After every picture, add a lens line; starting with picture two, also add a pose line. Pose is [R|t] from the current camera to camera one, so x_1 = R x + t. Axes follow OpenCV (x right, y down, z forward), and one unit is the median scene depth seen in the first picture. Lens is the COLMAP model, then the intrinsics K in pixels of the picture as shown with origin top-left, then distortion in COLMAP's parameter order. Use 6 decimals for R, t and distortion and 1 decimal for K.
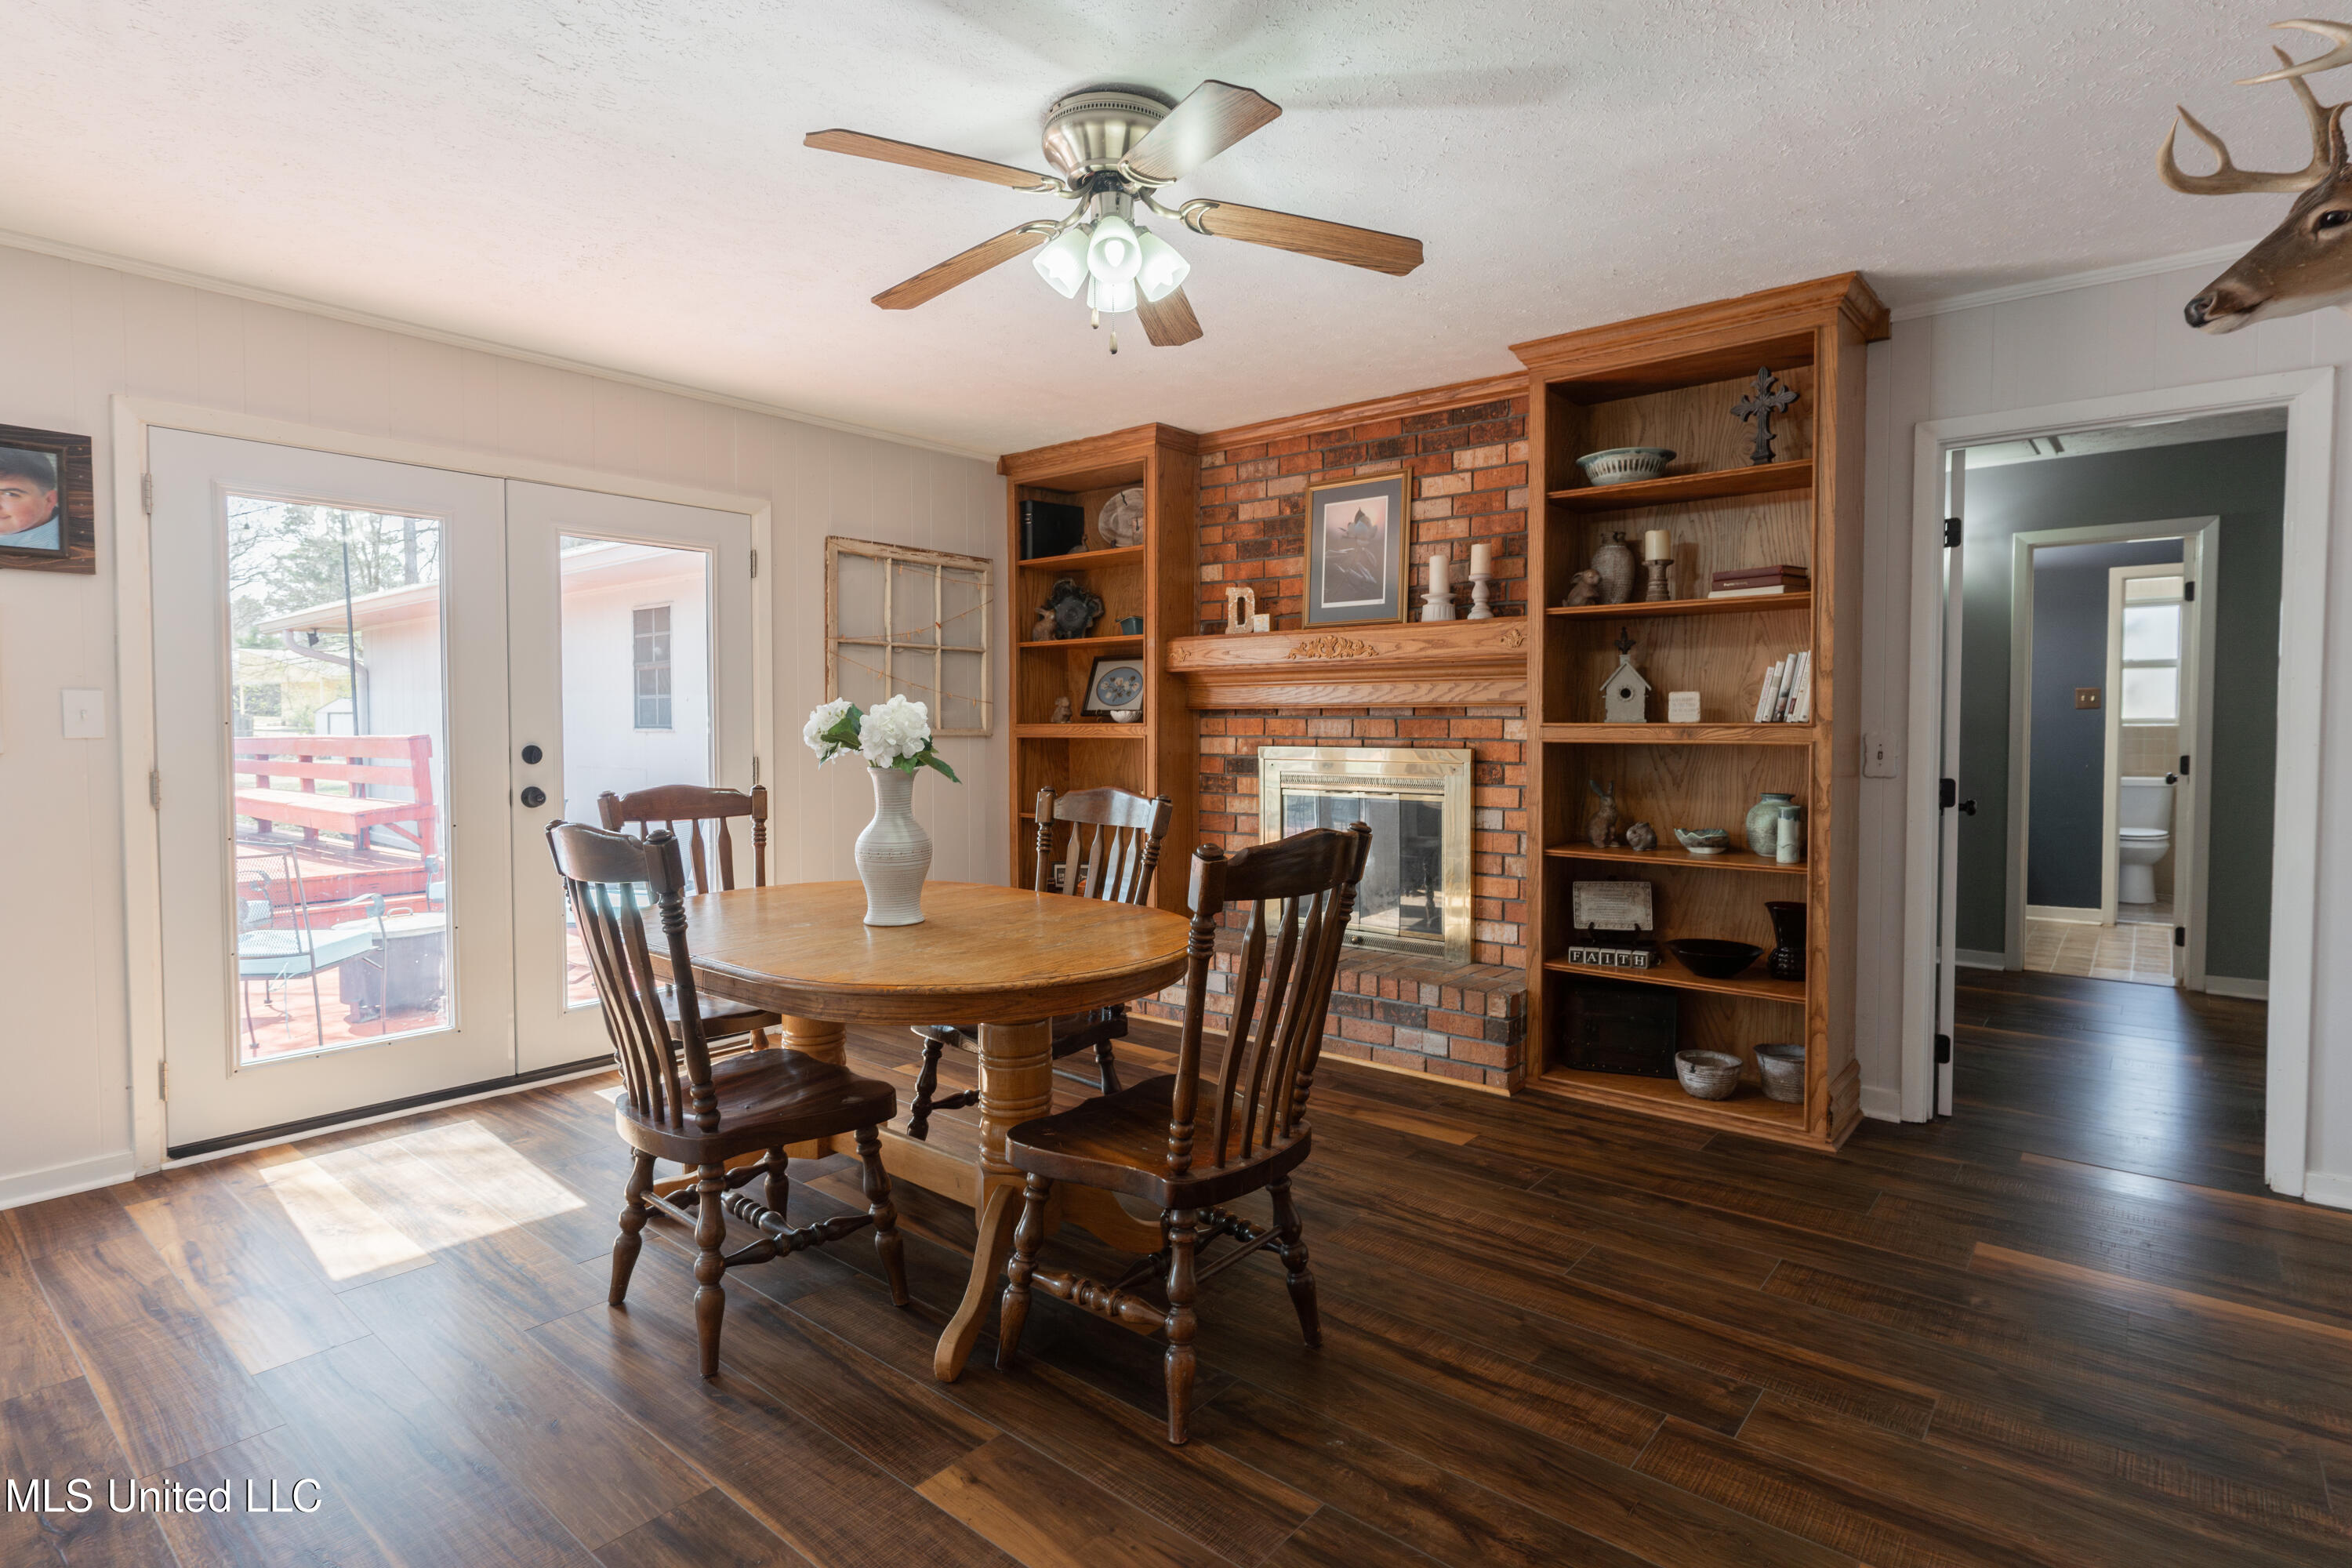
lens RADIAL K [[1189.0, 0, 1150.3], [0, 1189.0, 760.9], [0, 0, 1]] dist [-0.001441, -0.000178]
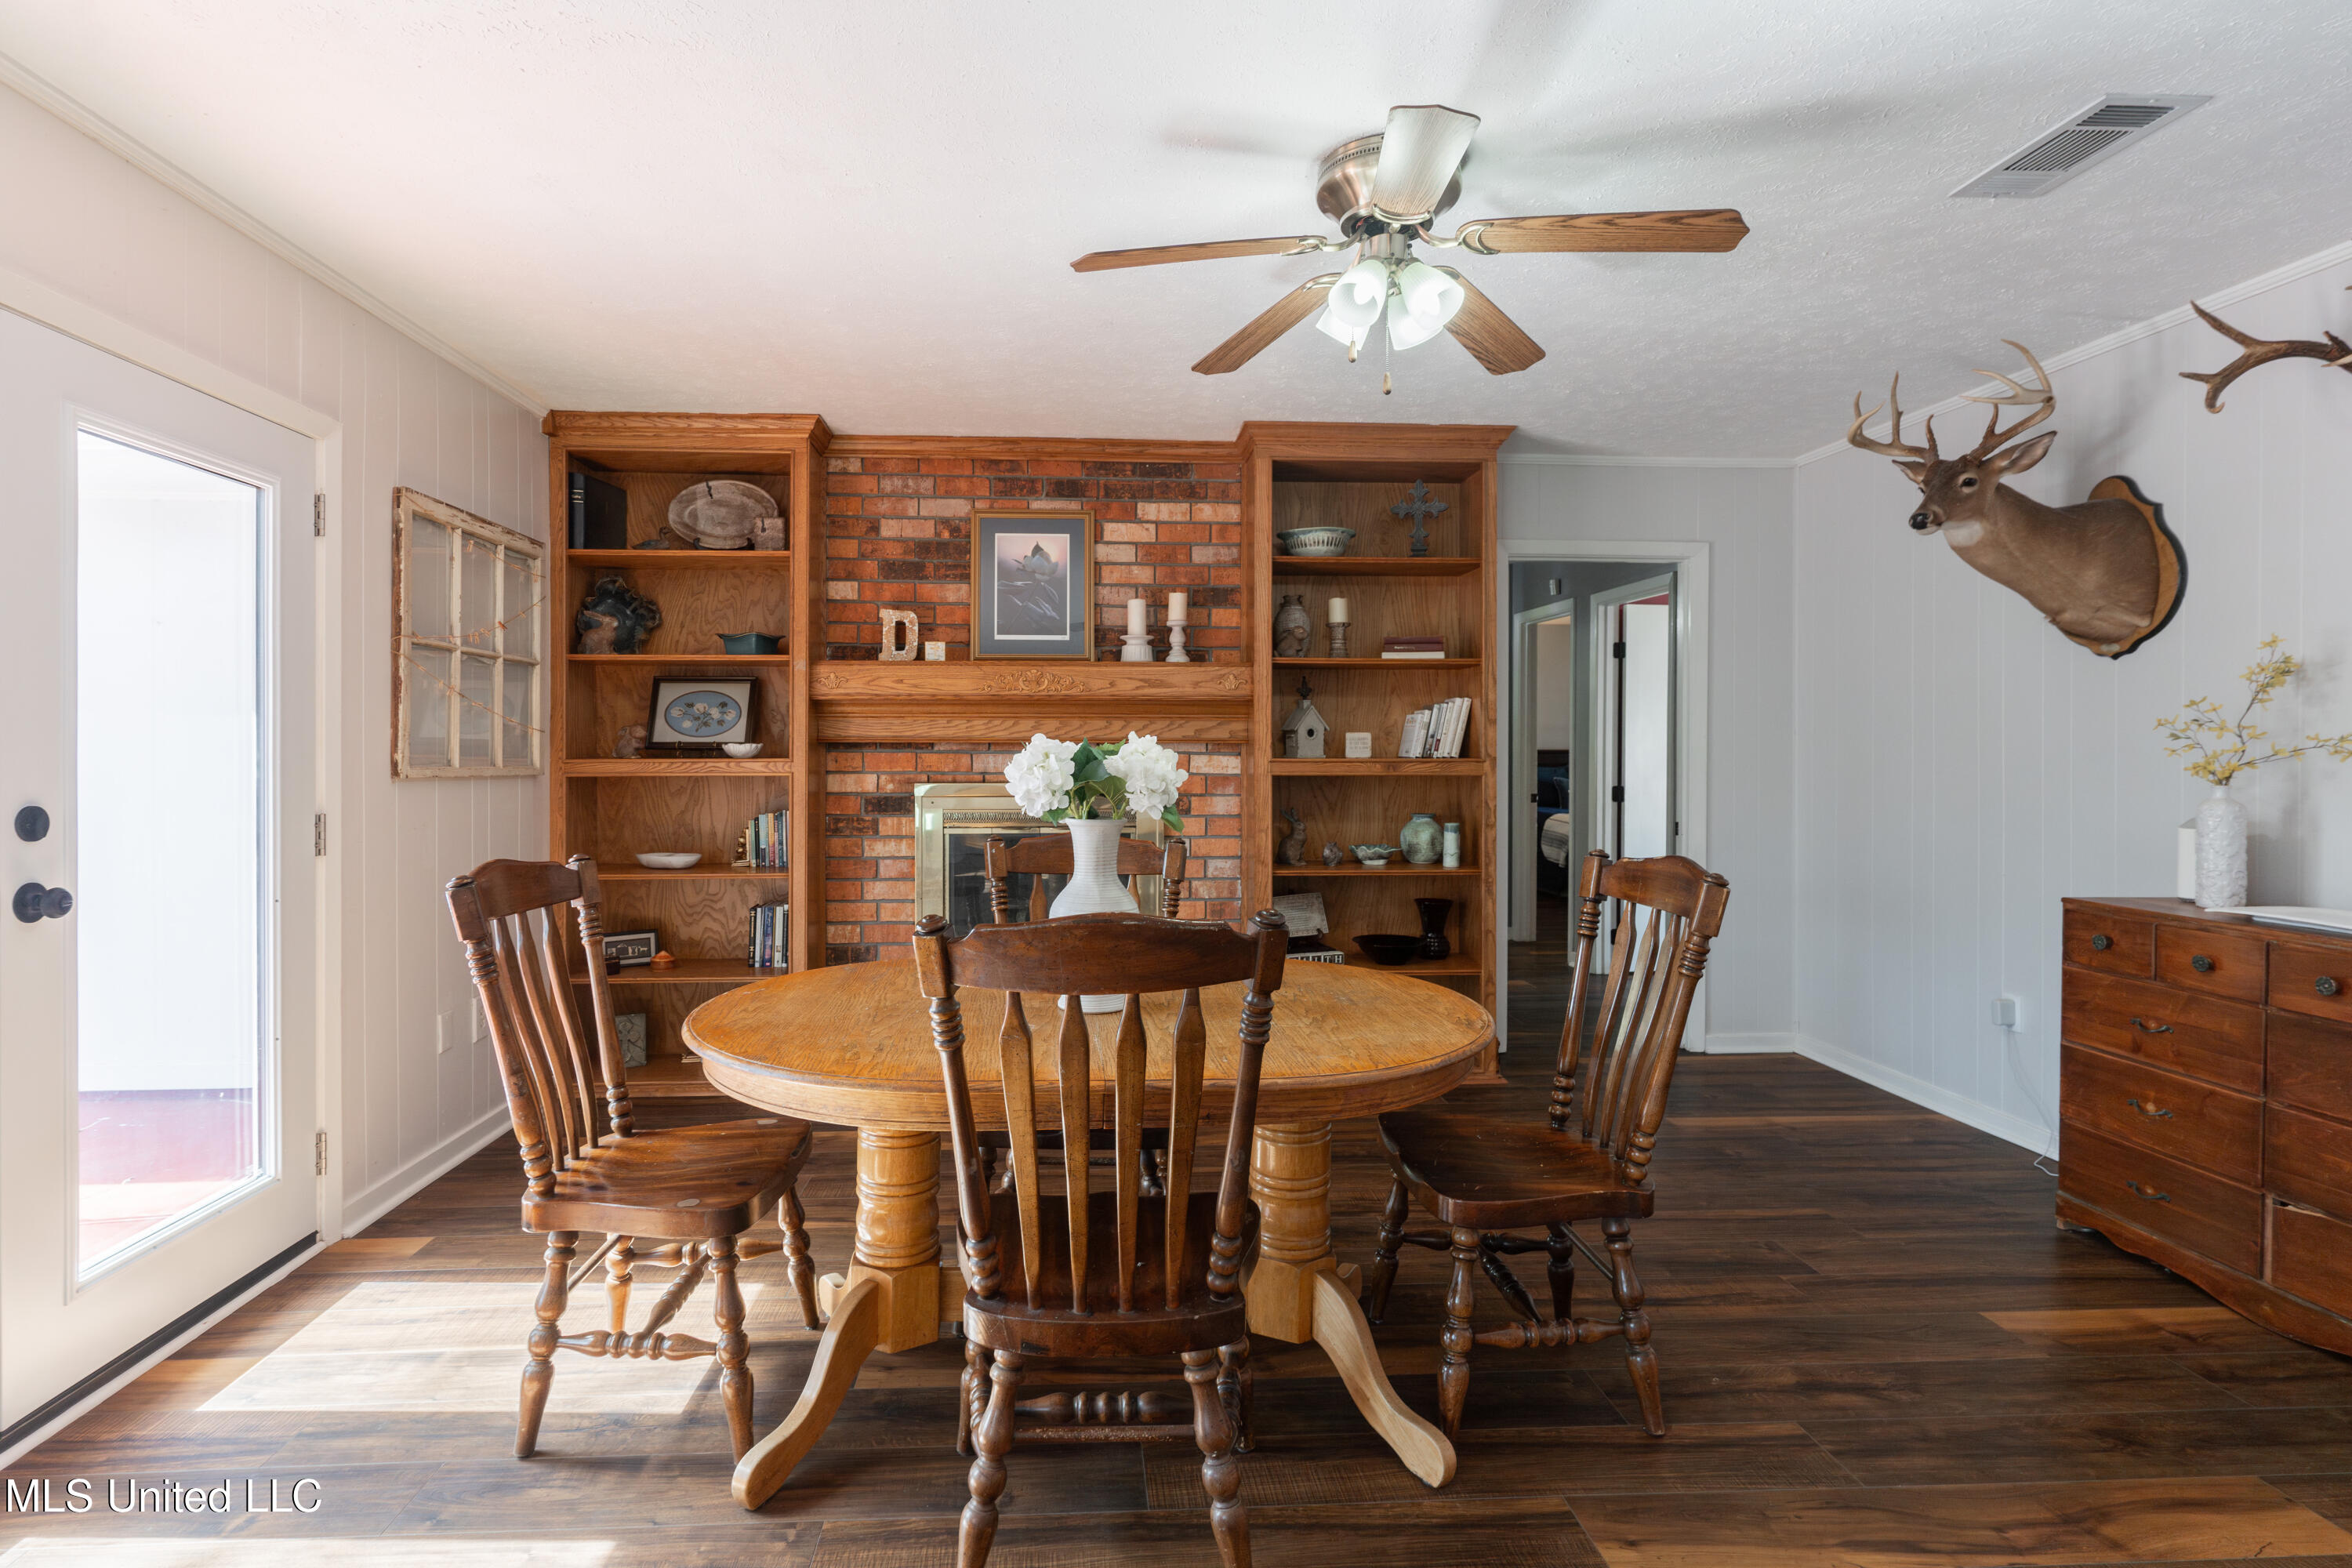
lens RADIAL K [[1191.9, 0, 1120.9], [0, 1191.9, 761.5], [0, 0, 1]] dist [-0.002247, 0.000370]
pose [[0.725691, -0.005513, 0.687999, -0.476562], [0.021186, 0.999673, -0.014336, -0.013666], [-0.687695, 0.024979, 0.725570, 0.238977]]
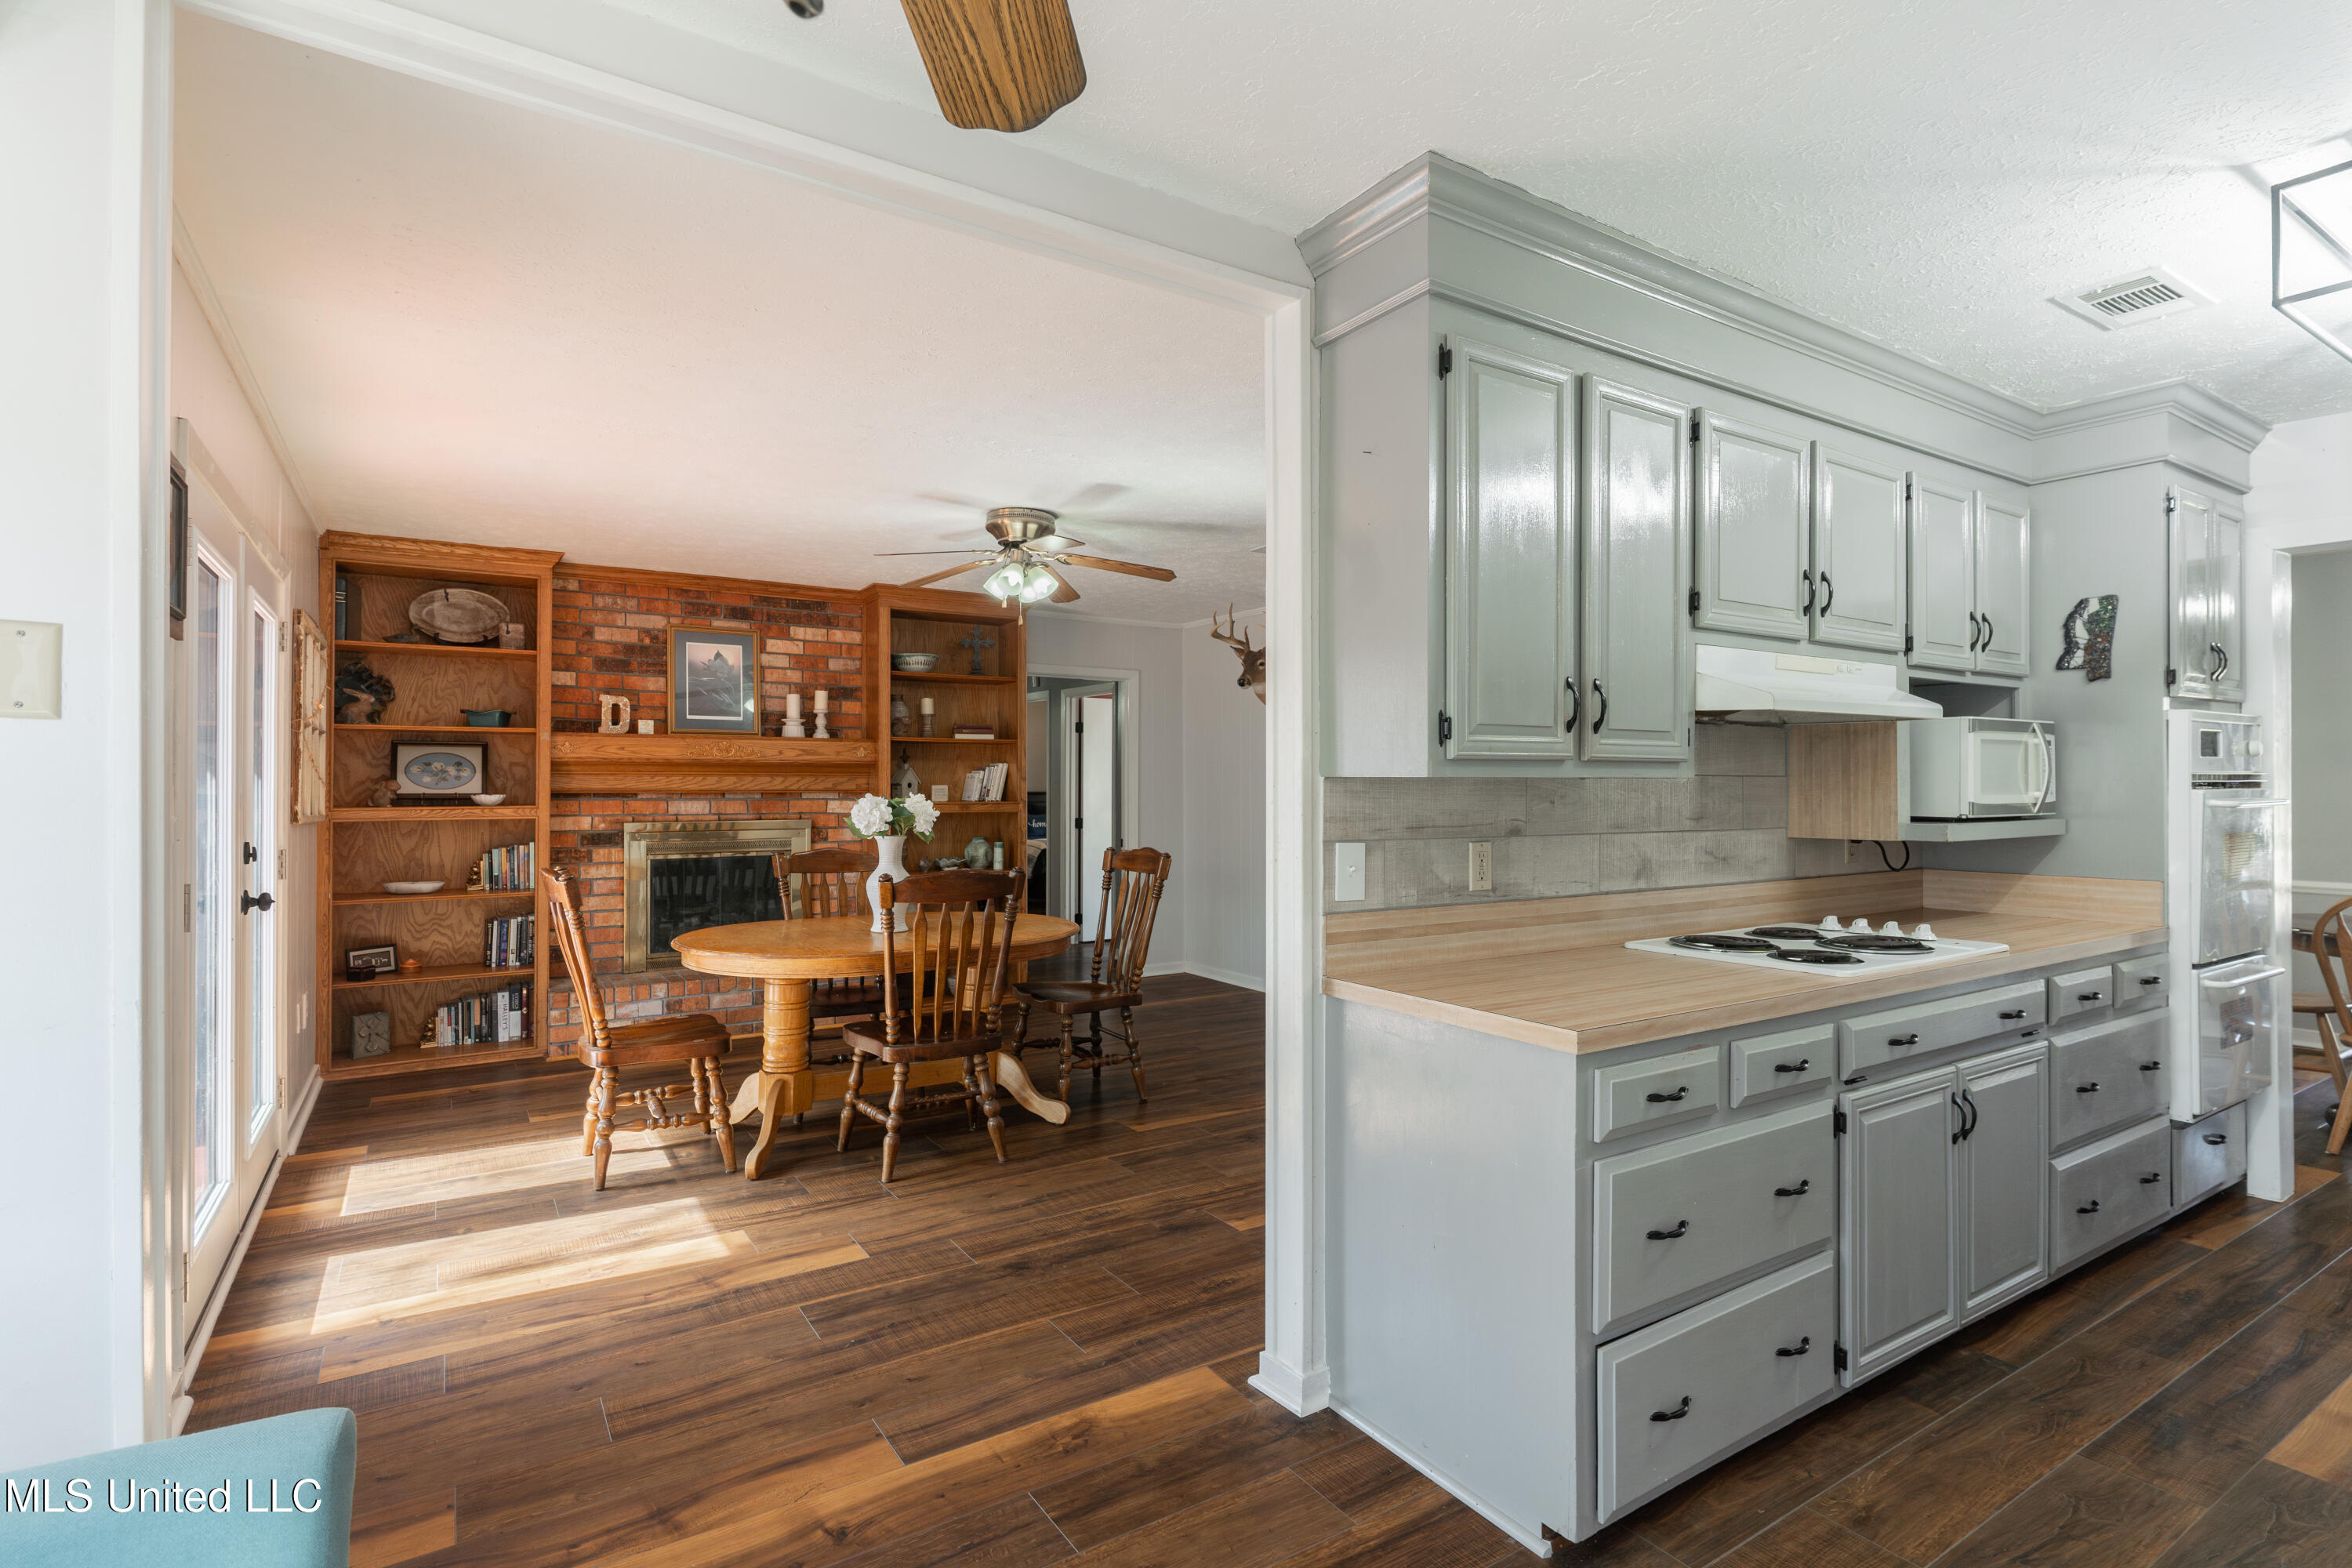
lens RADIAL K [[1172.7, 0, 1162.9], [0, 1172.7, 788.3], [0, 0, 1]] dist [0.002672, 0.000266]
pose [[0.295768, -0.000015, 0.955260, -1.022748], [0.032621, 0.999417, -0.010084, -0.019649], [-0.954703, 0.034144, 0.295596, 0.099022]]
